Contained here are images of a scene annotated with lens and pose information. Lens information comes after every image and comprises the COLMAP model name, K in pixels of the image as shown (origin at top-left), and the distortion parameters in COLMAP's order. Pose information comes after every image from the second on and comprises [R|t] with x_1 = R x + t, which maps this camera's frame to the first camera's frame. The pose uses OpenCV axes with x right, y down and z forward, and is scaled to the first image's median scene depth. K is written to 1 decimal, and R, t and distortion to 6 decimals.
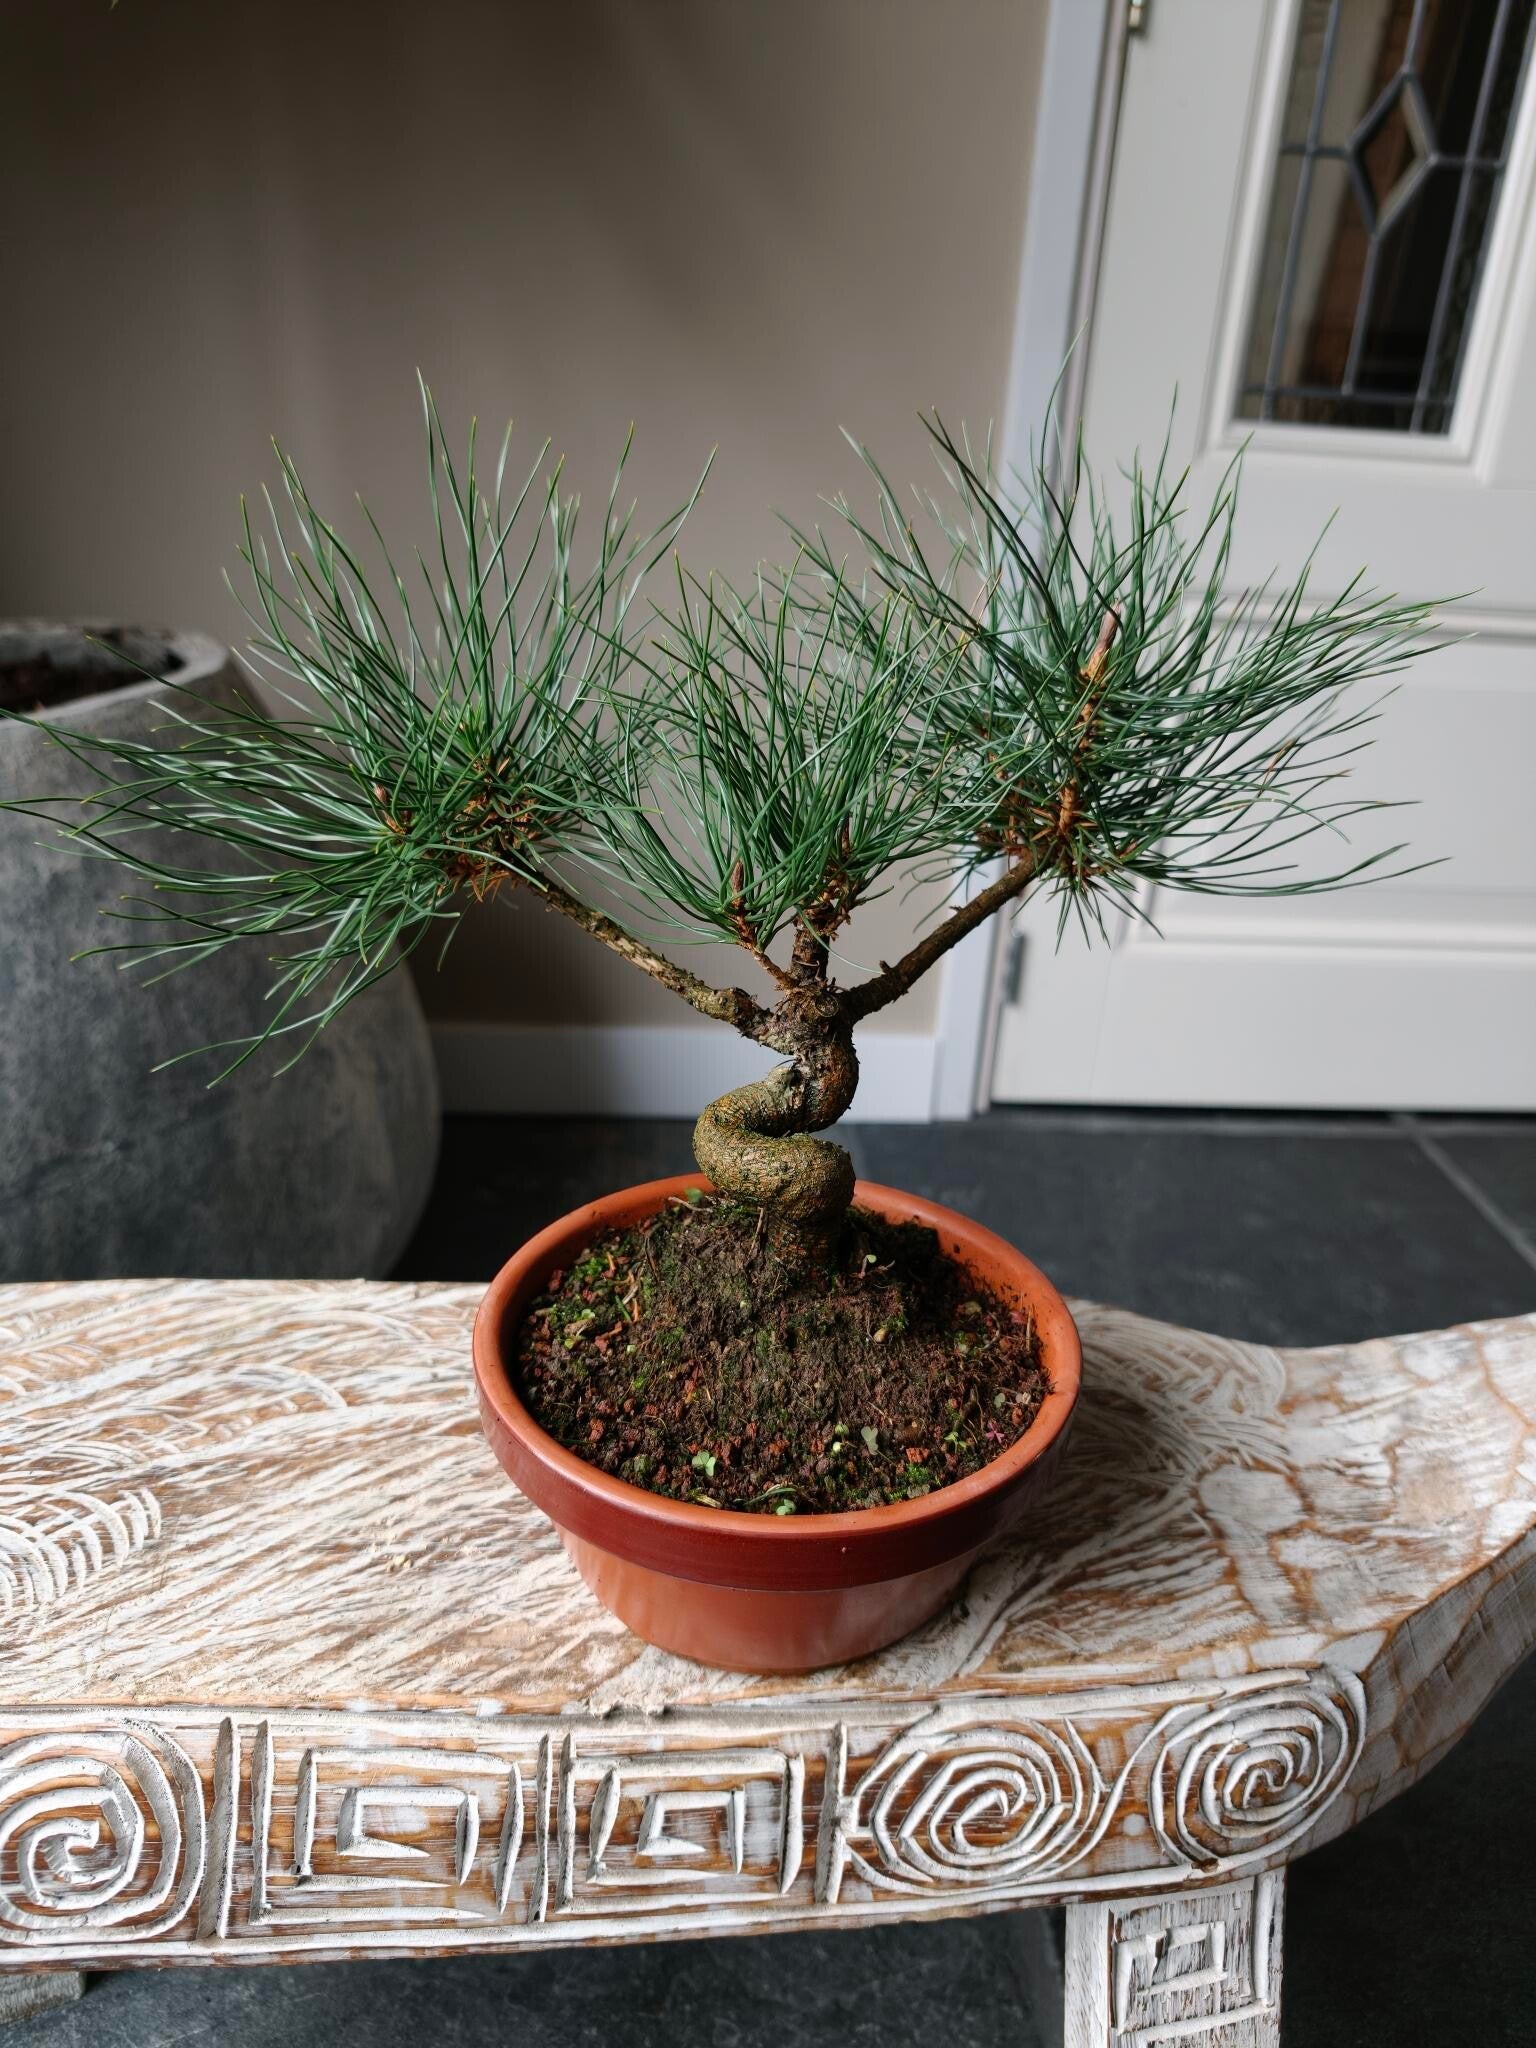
lens RADIAL K [[1458.0, 0, 757.2], [0, 1458.0, 1027.8], [0, 0, 1]] dist [-0.046015, 0.028976]
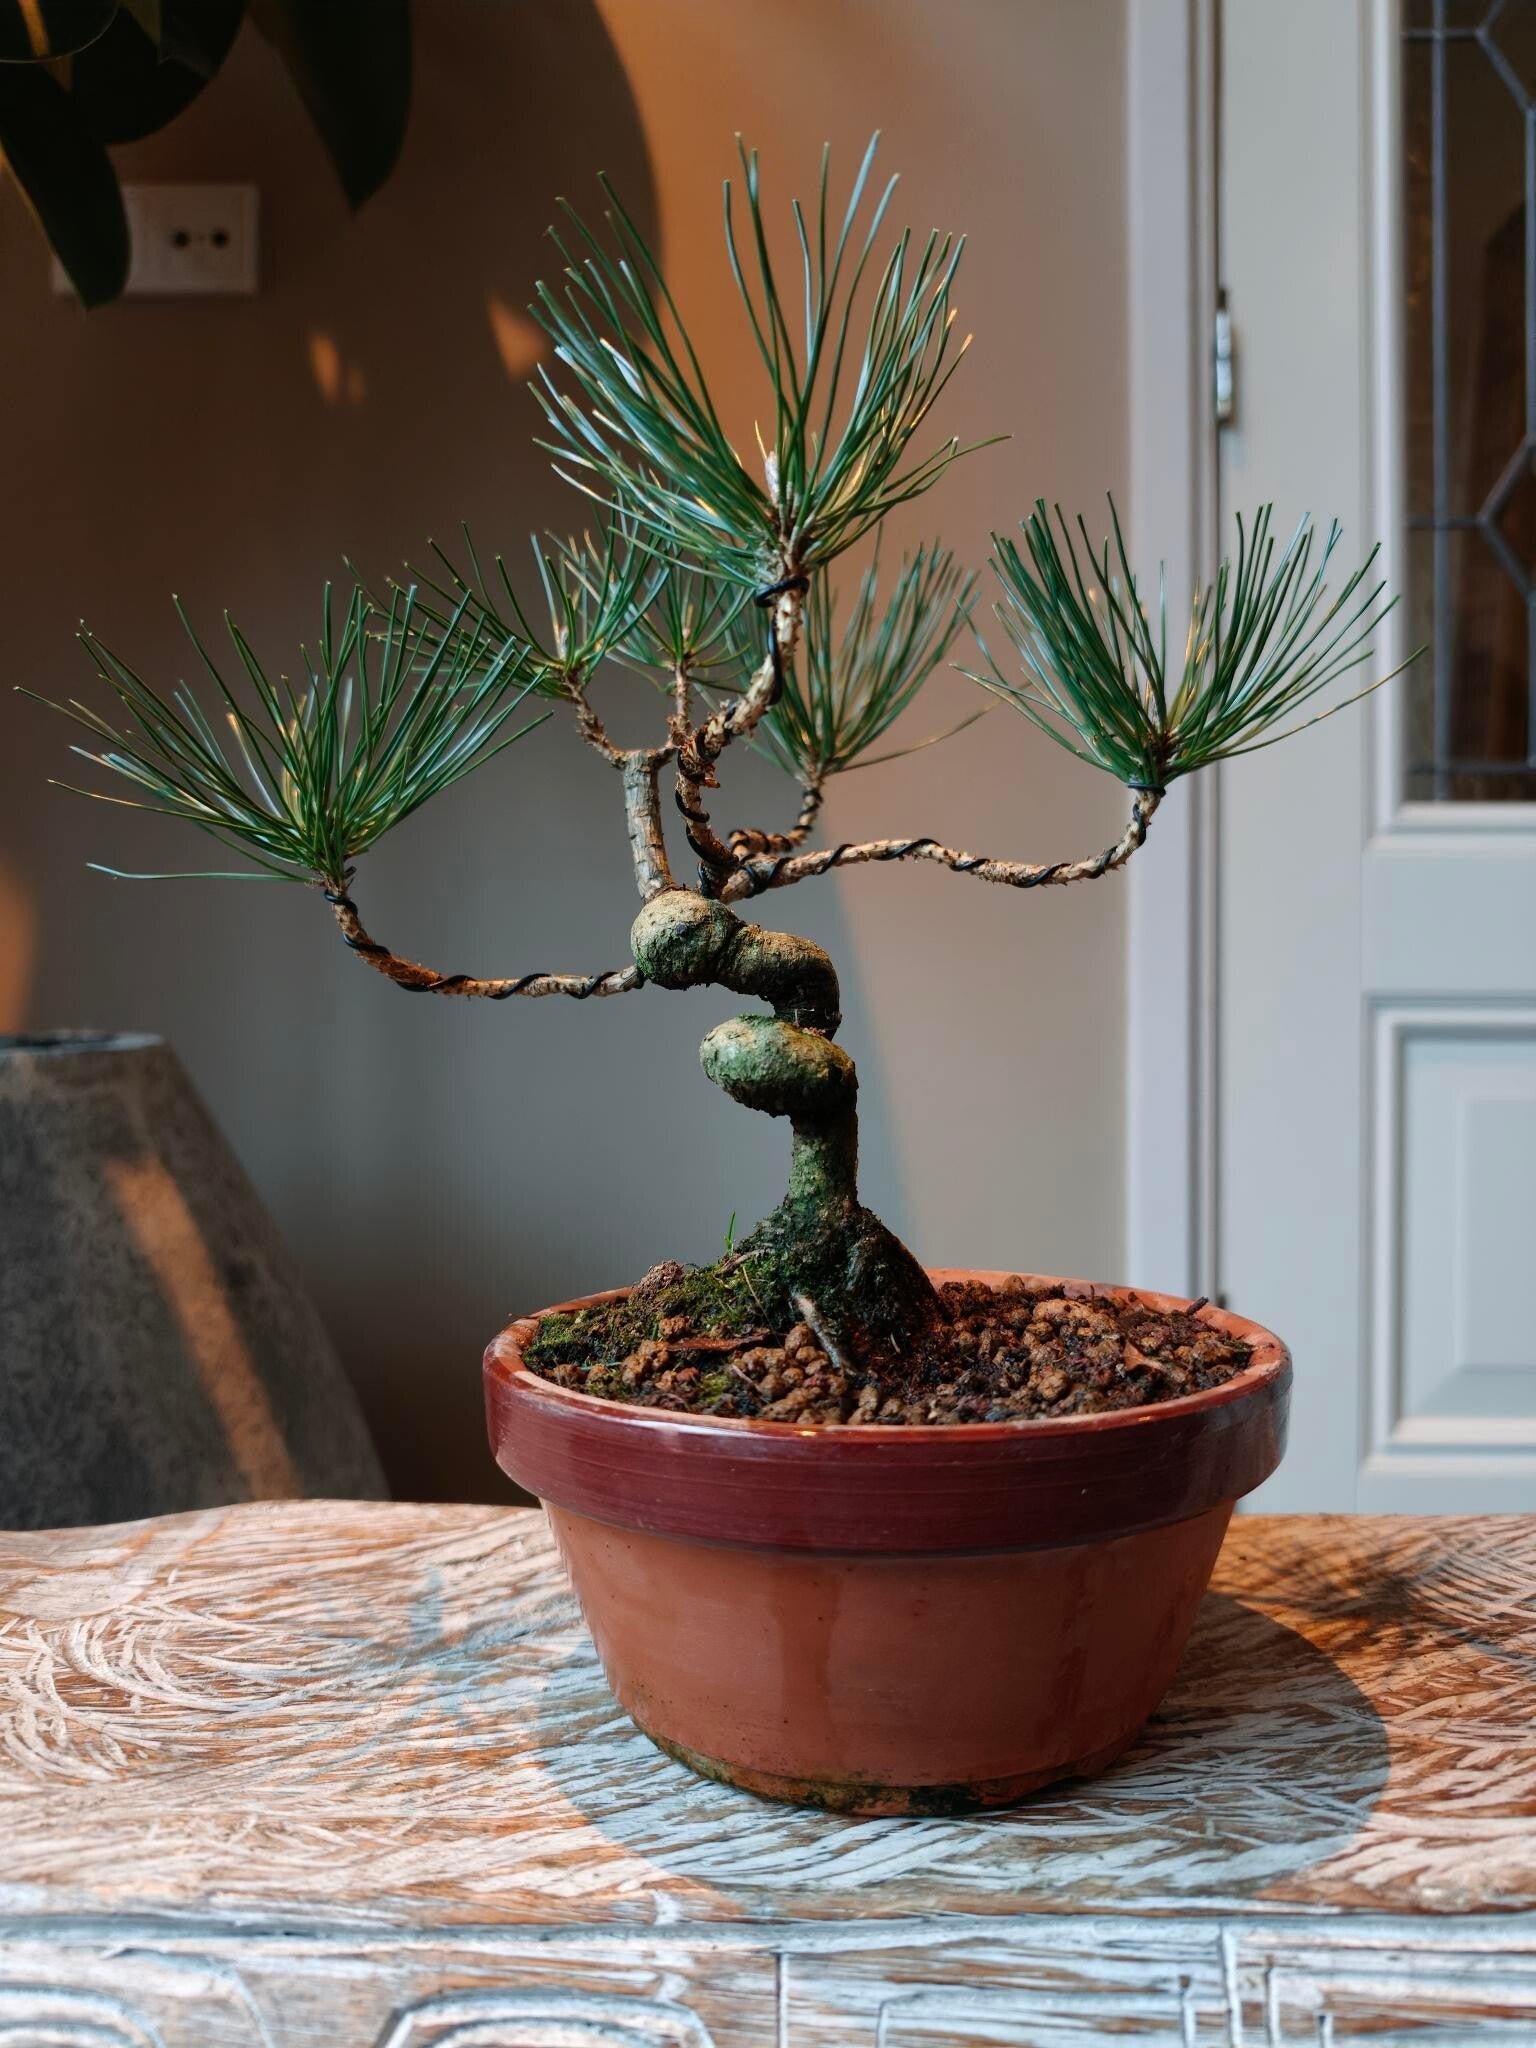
lens RADIAL K [[1480.7, 0, 768.0], [0, 1480.7, 1024.0], [0, 0, 1]] dist [-0.060815, 0.039286]
pose [[-0.990605, -0.054238, 0.125535, -0.134066], [0.004728, 0.903852, 0.427819, -0.338852], [-0.136669, 0.424394, -0.895104, 1.752035]]
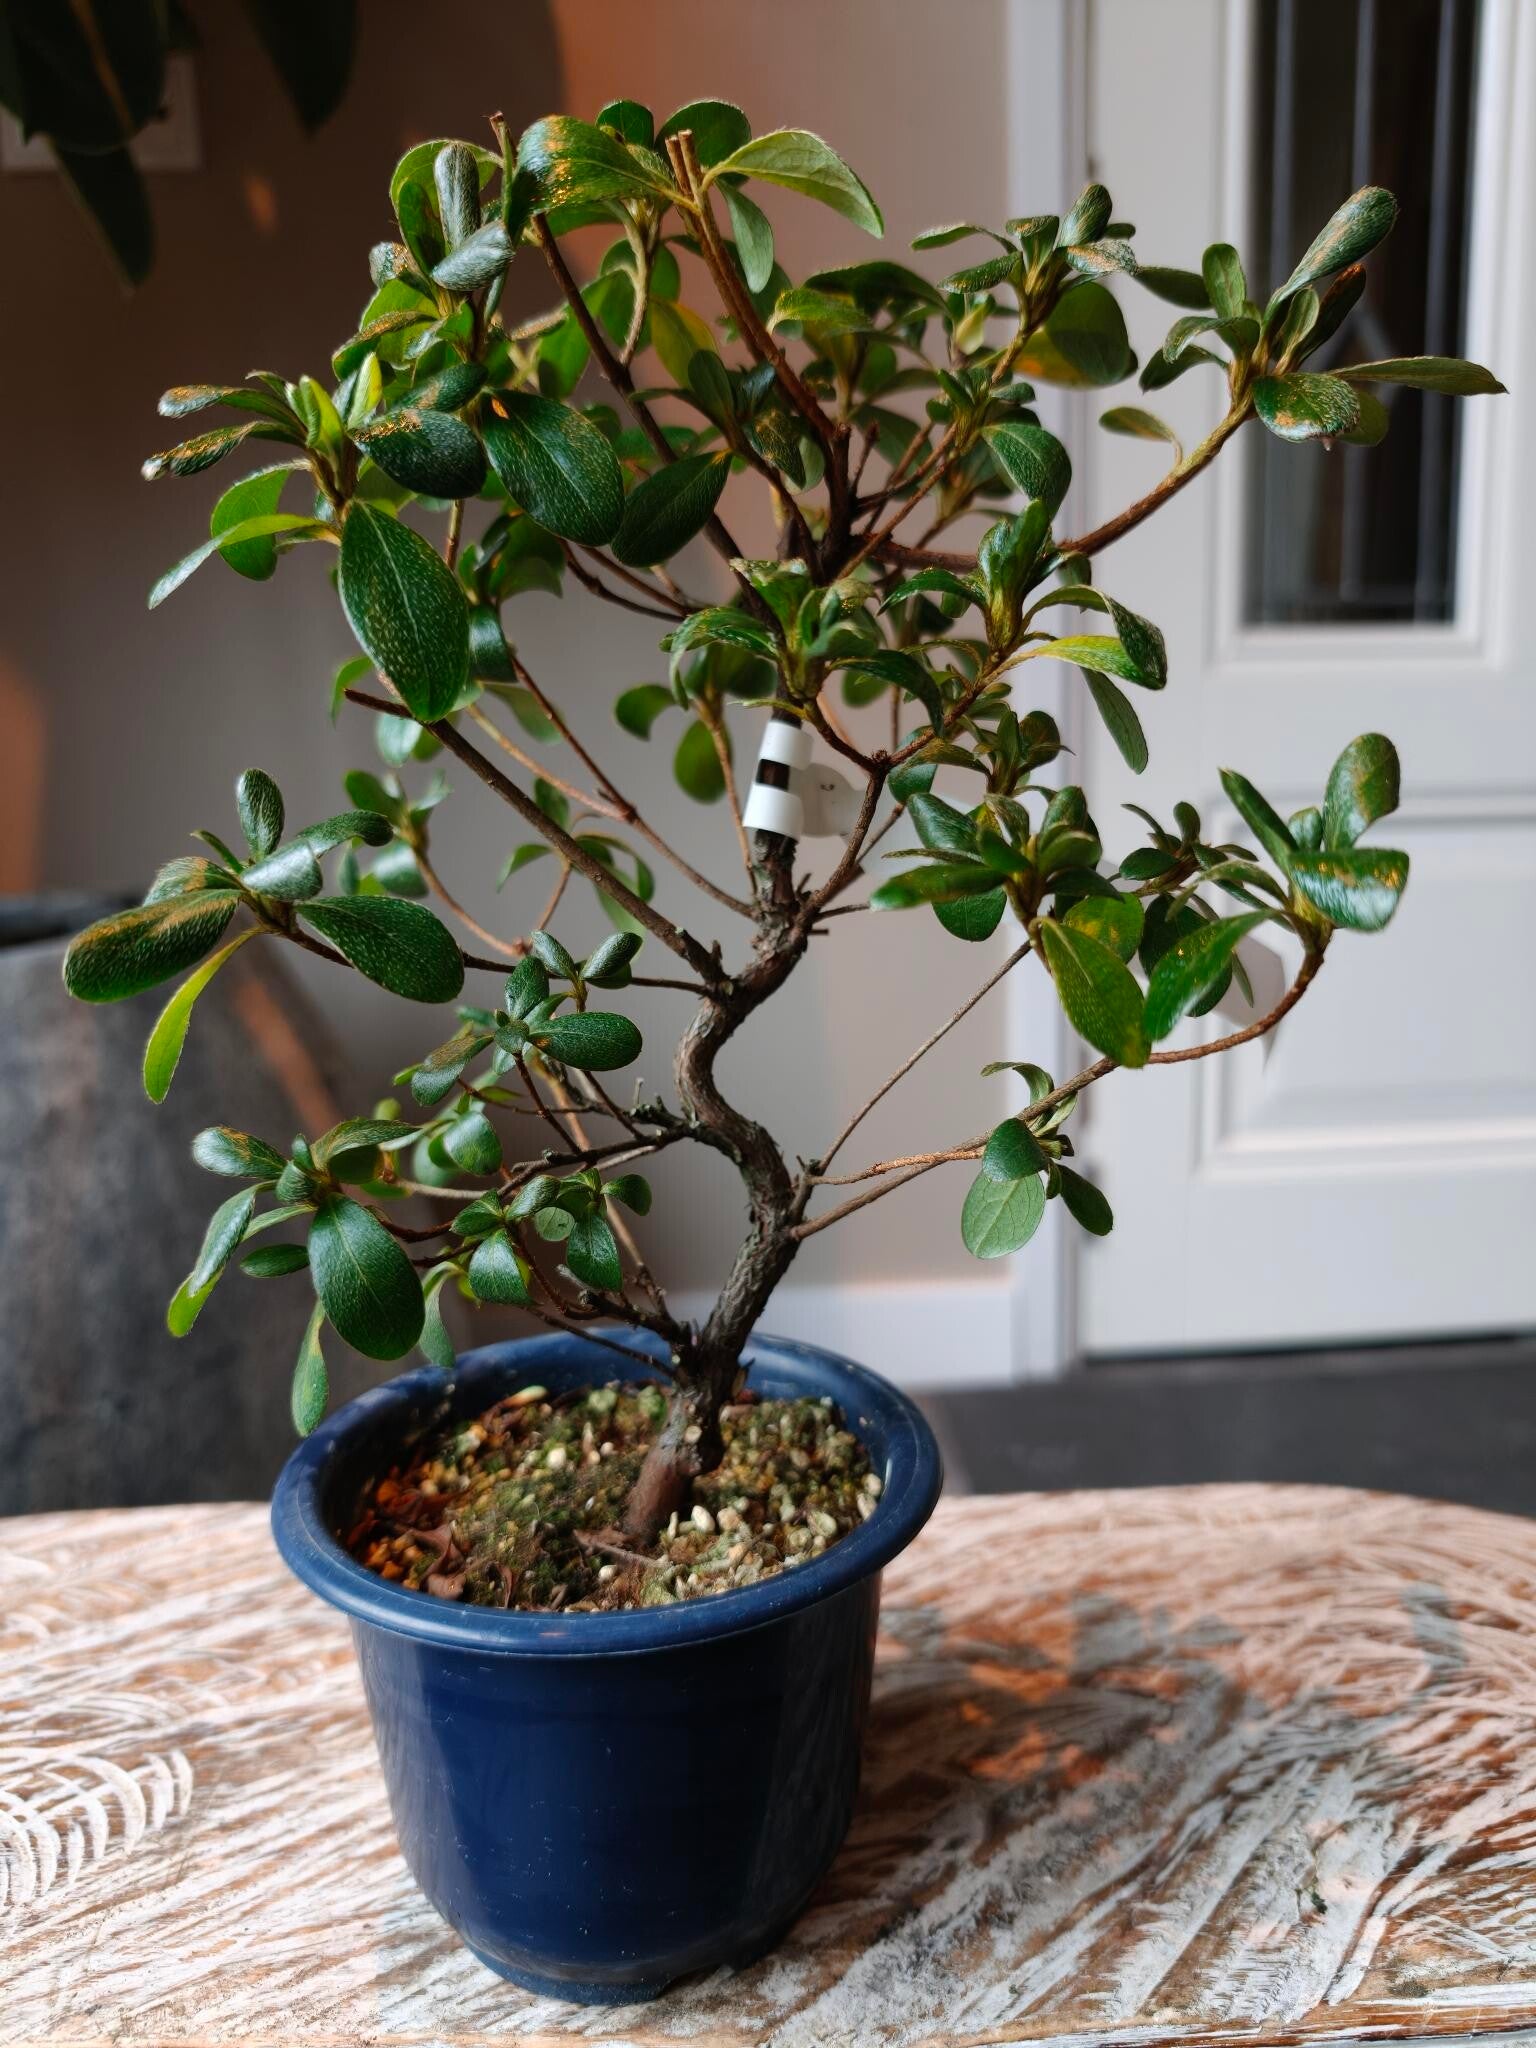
lens RADIAL K [[1493.9, 0, 782.6], [0, 1493.9, 1026.5], [0, 0, 1]] dist [-0.067053, 0.042645]
pose [[0.993819, -0.065633, -0.089533, -0.018144], [0.044130, 0.973619, -0.223872, 0.148687], [0.101864, 0.218537, 0.970497, 0.227009]]
